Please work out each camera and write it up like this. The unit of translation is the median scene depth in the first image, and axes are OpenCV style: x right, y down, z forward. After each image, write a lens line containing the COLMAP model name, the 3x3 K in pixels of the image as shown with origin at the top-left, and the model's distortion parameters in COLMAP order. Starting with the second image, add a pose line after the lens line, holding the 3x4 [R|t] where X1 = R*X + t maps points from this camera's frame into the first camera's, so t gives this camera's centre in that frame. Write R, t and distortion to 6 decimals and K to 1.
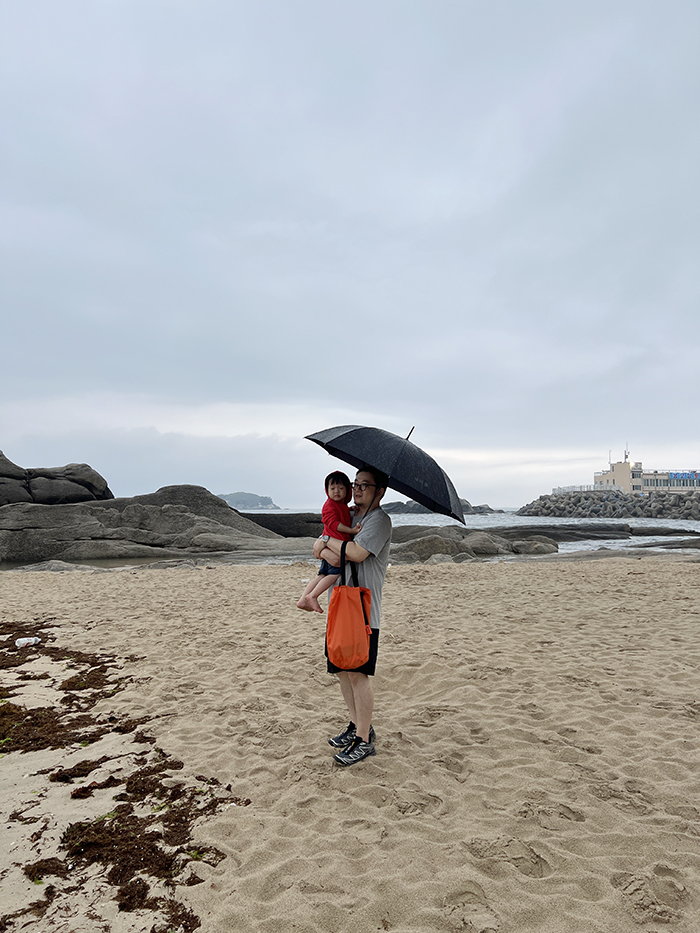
lens RADIAL K [[708.5, 0, 351.0], [0, 708.5, 467.8], [0, 0, 1]] dist [0.004939, 0.000487]
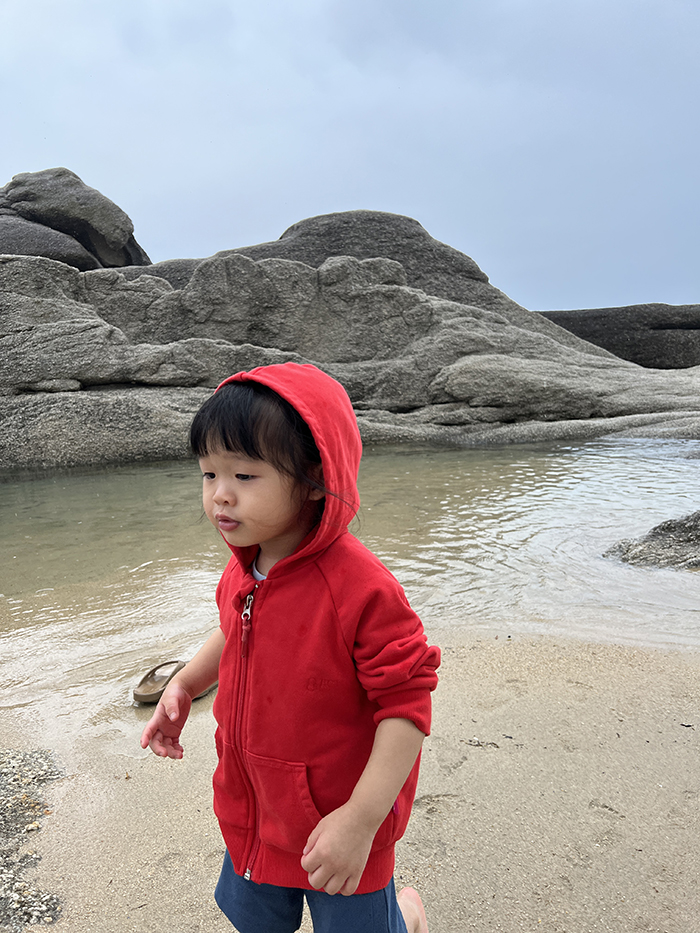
lens RADIAL K [[708.5, 0, 348.6], [0, 708.5, 466.5], [0, 0, 1]] dist [0.004939, 0.000487]
pose [[0.997503, -0.017090, -0.068531, -0.239662], [0.032515, 0.972468, 0.230758, 0.068923], [0.062701, -0.232410, 0.970595, 0.714919]]
